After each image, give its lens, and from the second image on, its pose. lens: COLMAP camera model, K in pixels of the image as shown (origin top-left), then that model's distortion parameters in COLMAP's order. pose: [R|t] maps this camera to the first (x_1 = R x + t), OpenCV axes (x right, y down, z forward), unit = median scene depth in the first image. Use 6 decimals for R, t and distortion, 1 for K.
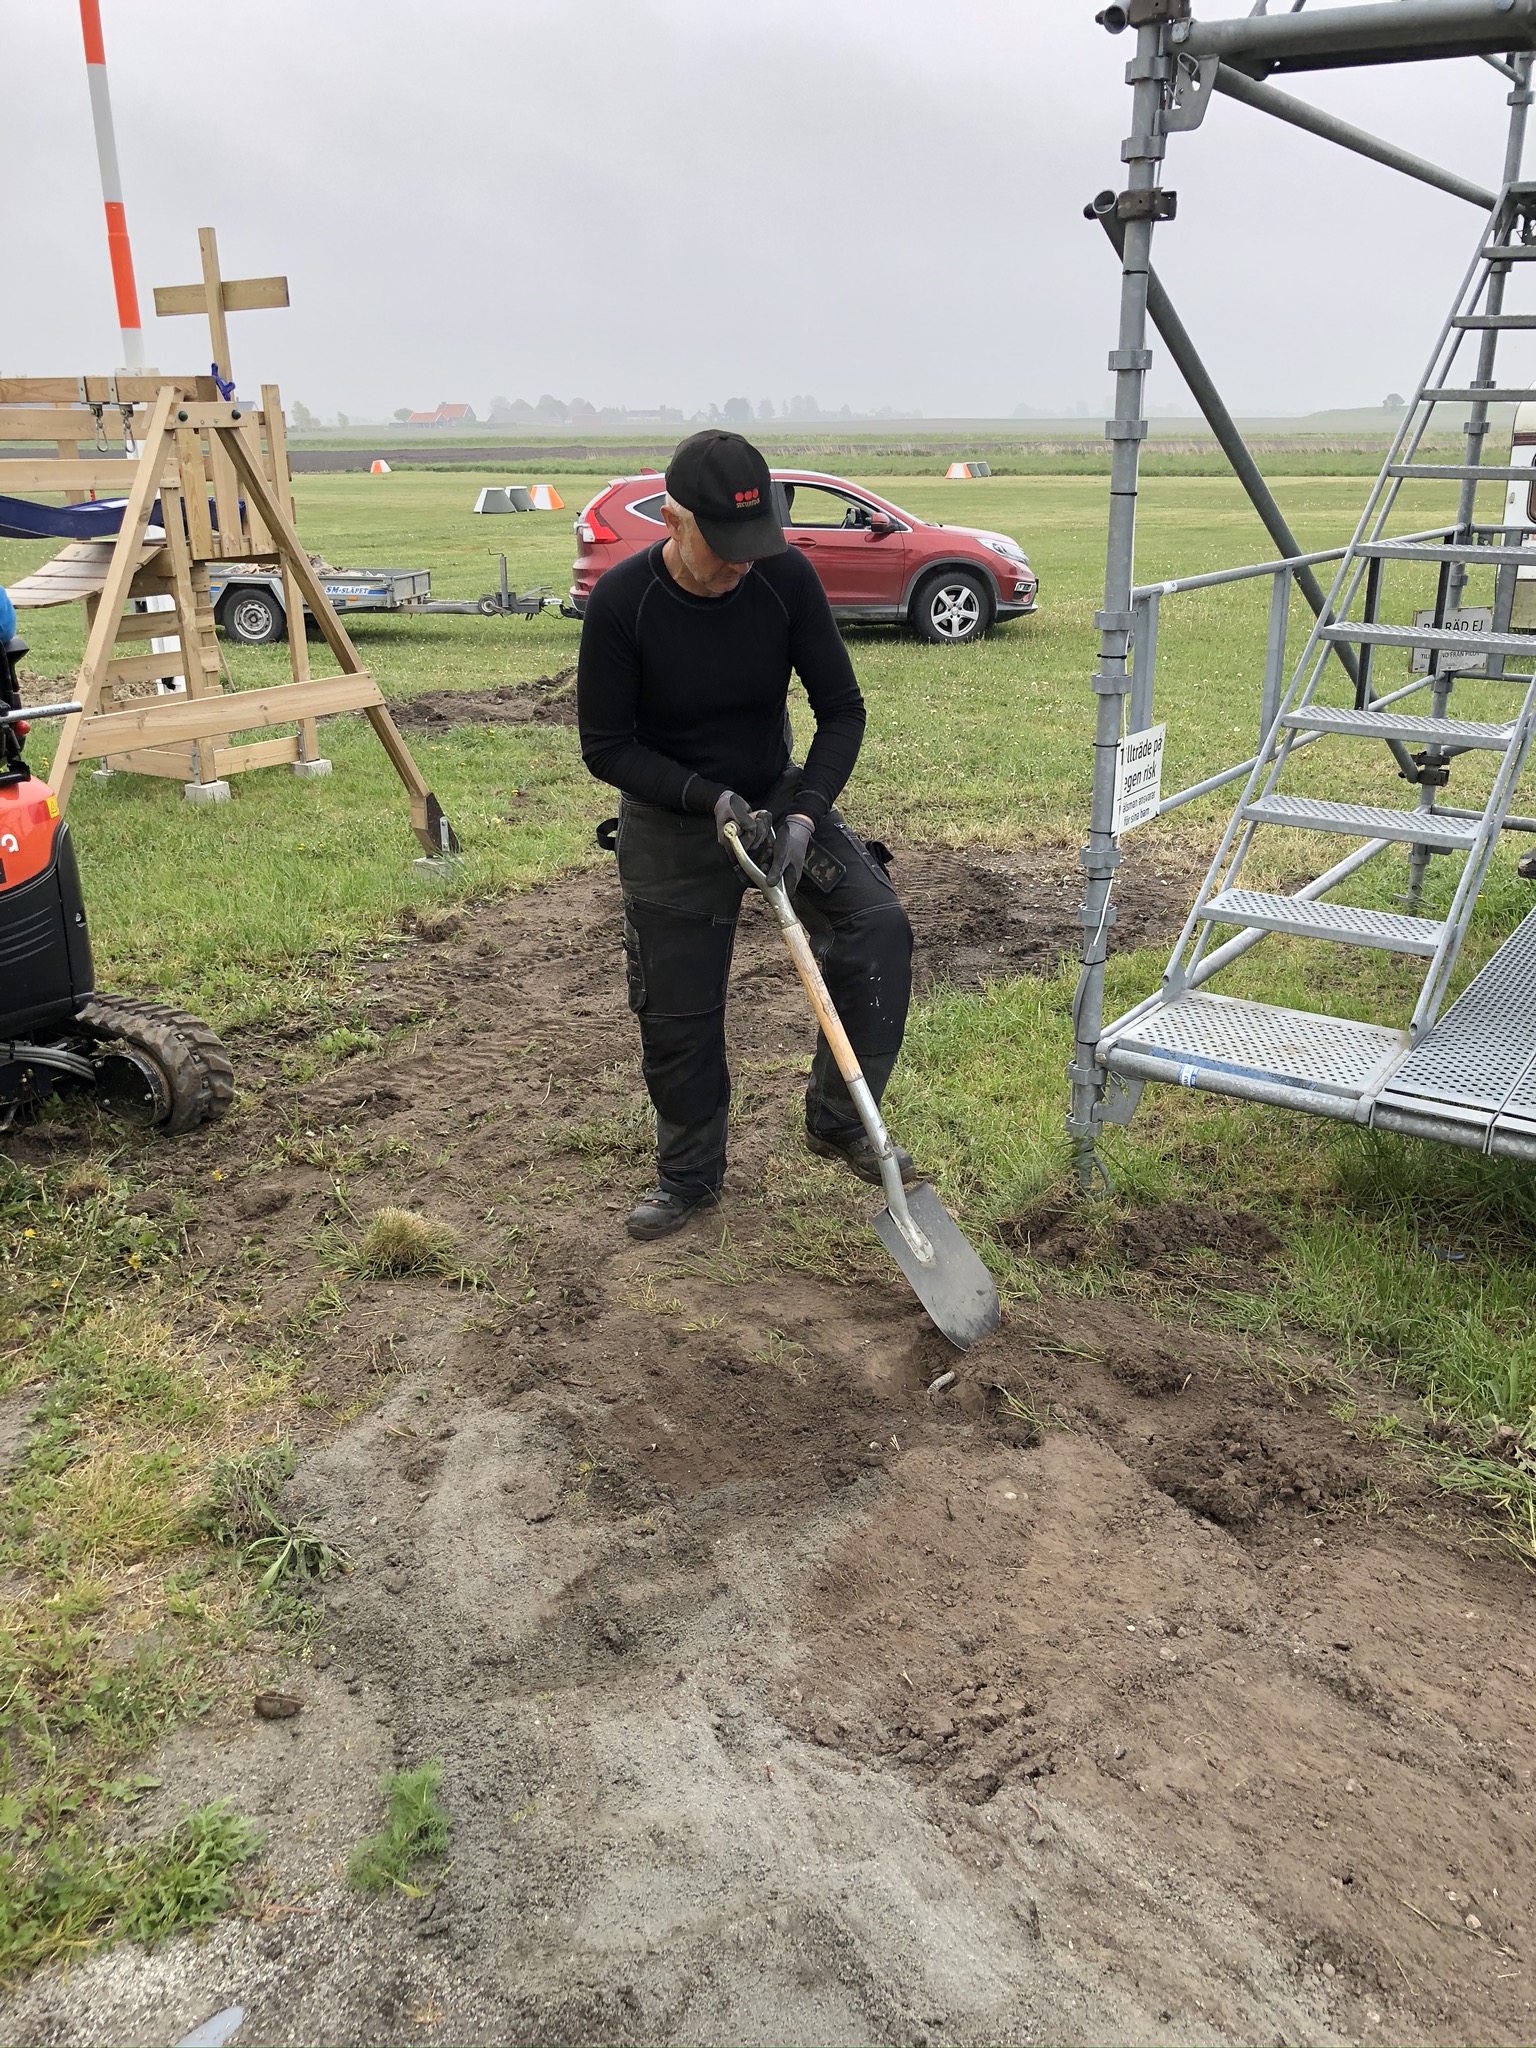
lens RADIAL K [[1683.5, 0, 770.3], [0, 1683.5, 1017.2], [0, 0, 1]] dist [0.010492, -0.003905]
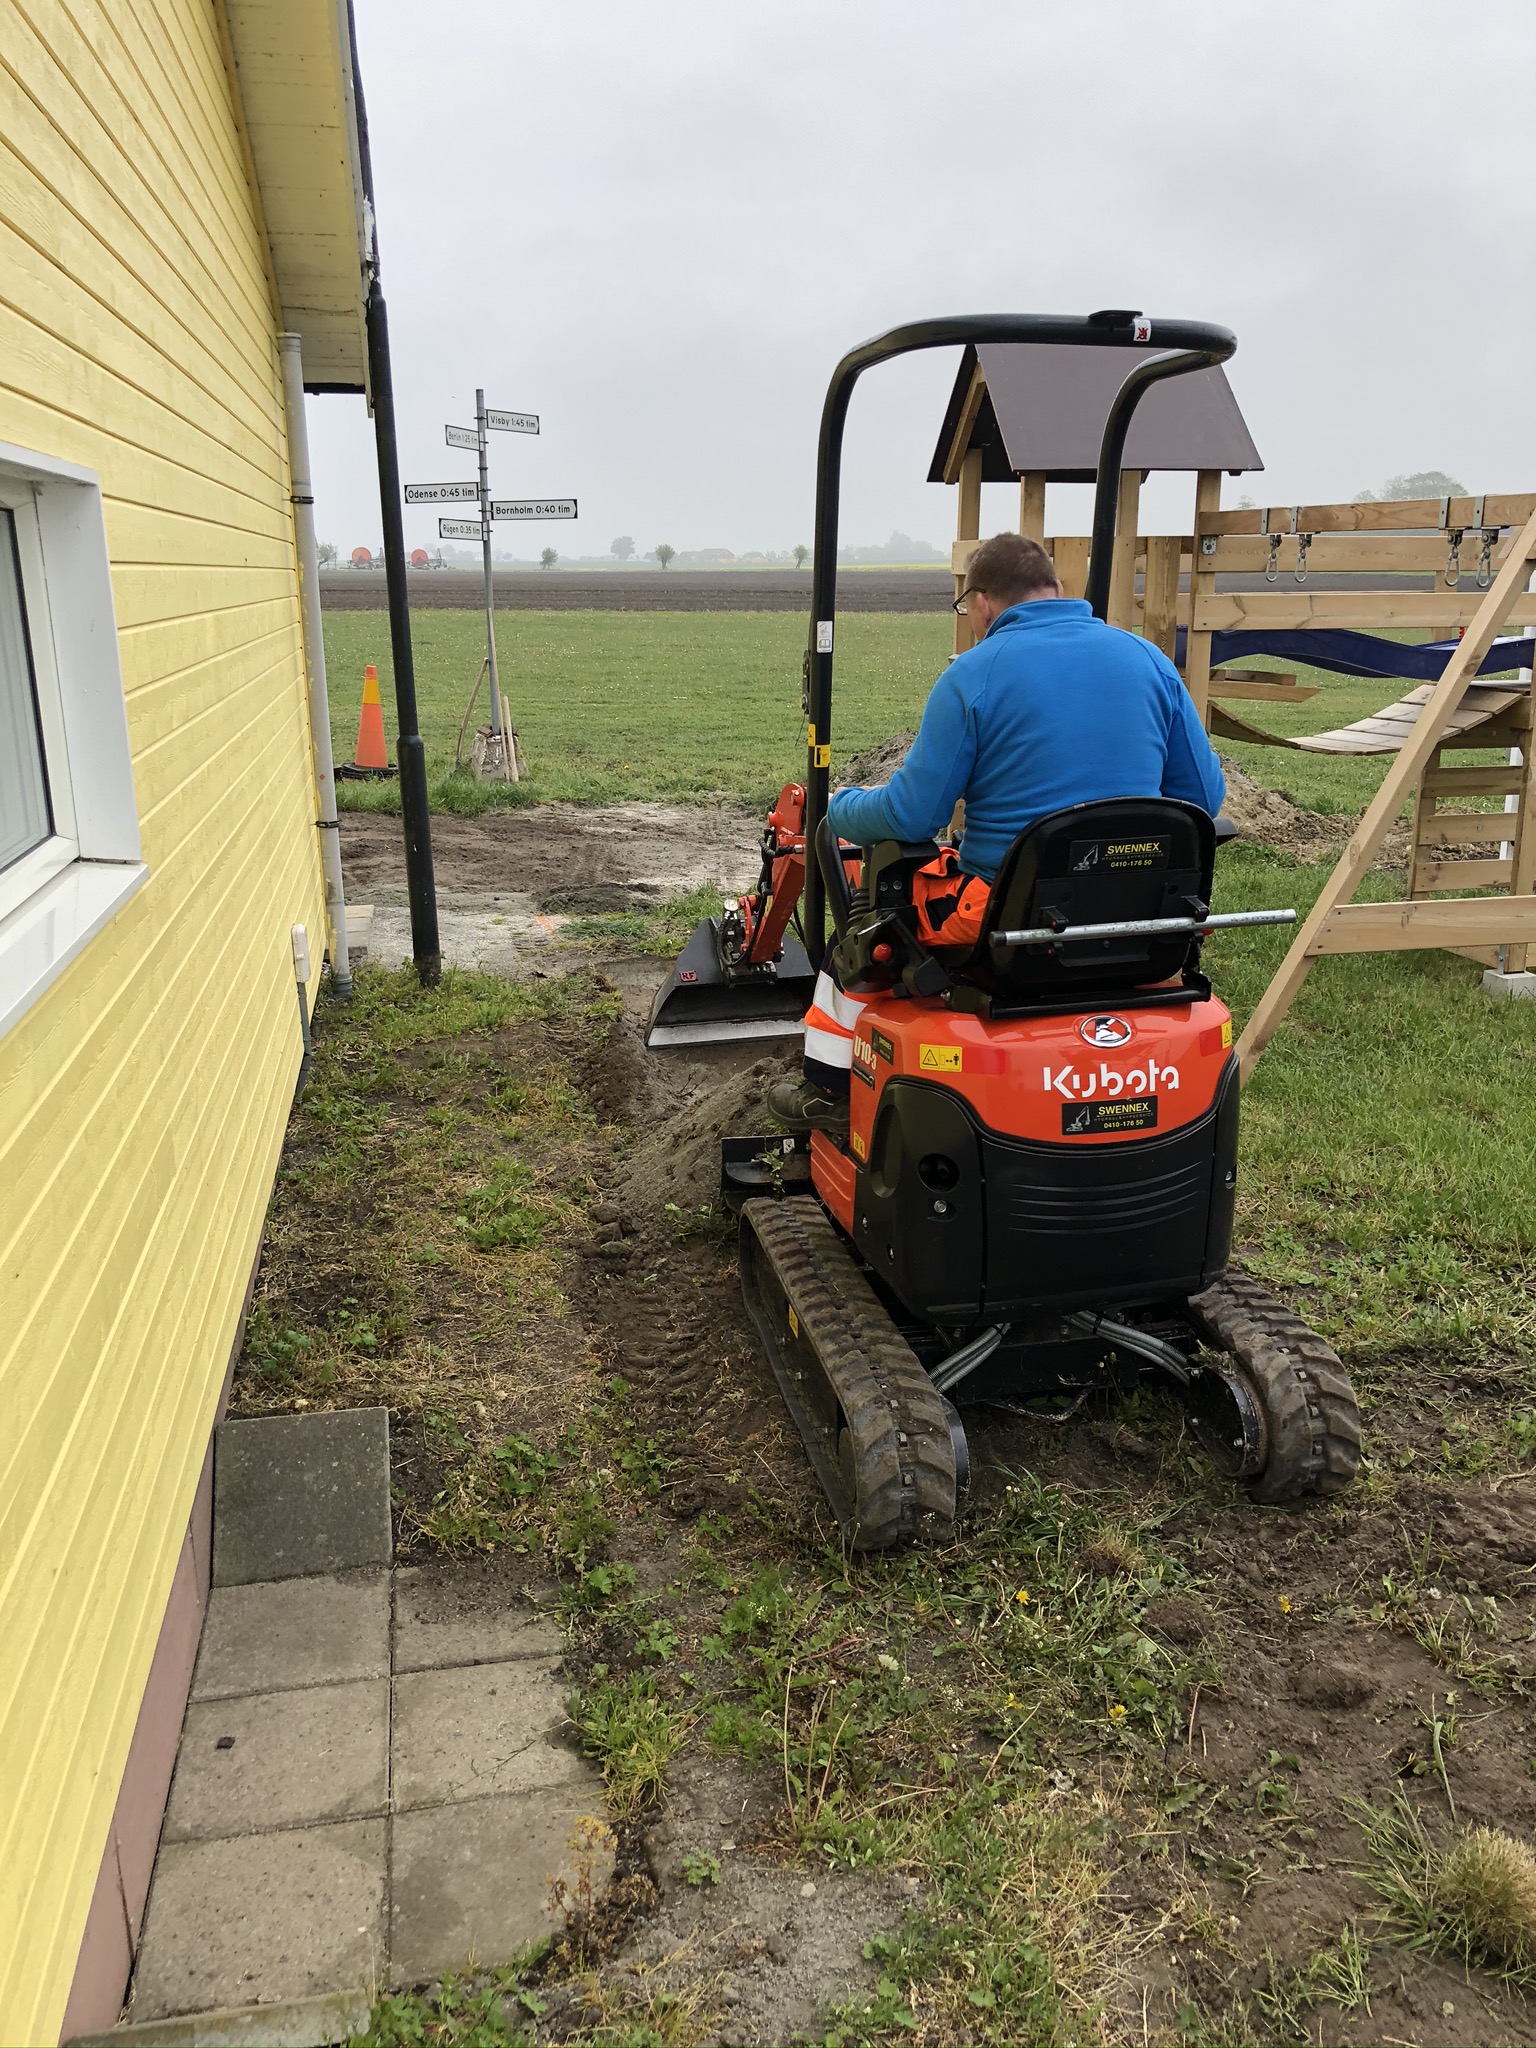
lens RADIAL K [[1683.5, 0, 770.3], [0, 1683.5, 1017.2], [0, 0, 1]] dist [0.010492, -0.003905]
pose [[0.710309, 0.186720, -0.678673, -0.047608], [-0.232973, 0.972196, 0.023642, -0.103741], [0.664218, 0.141319, 0.734060, 0.293267]]
